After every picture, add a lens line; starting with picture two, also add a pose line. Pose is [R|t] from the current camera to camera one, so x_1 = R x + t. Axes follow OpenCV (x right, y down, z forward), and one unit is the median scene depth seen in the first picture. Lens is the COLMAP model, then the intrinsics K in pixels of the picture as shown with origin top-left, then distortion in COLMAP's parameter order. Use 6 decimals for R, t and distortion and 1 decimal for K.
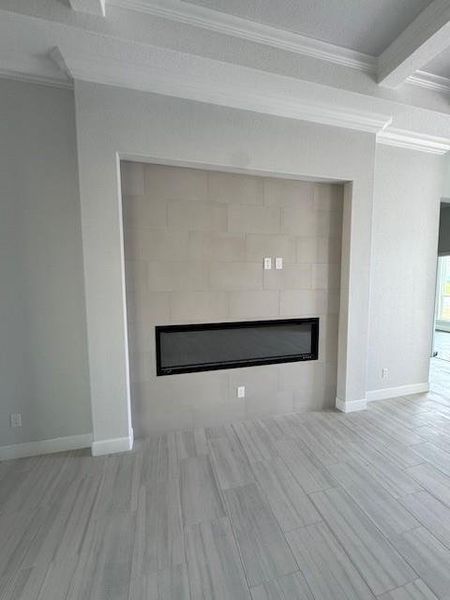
lens RADIAL K [[240.1, 0, 224.4], [0, 240.1, 301.5], [0, 0, 1]] dist [-0.000679, -0.000447]
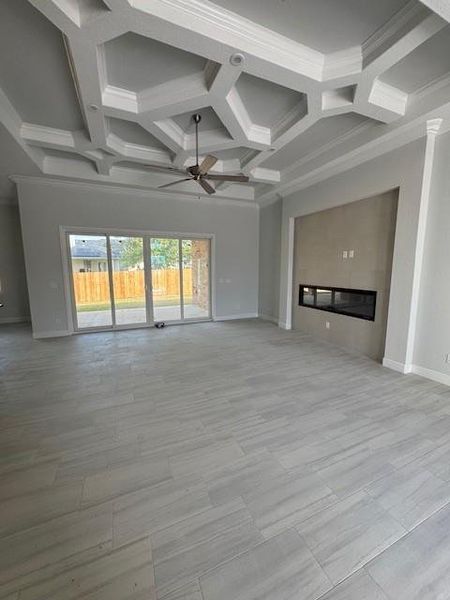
lens RADIAL K [[240.1, 0, 225.0], [0, 240.1, 298.9], [0, 0, 1]] dist [-0.000679, -0.000447]
pose [[0.158864, 0.137941, -0.977617, 1.744348], [-0.081577, 0.988640, 0.126240, 0.007912], [0.983925, 0.059696, 0.168312, -0.106775]]
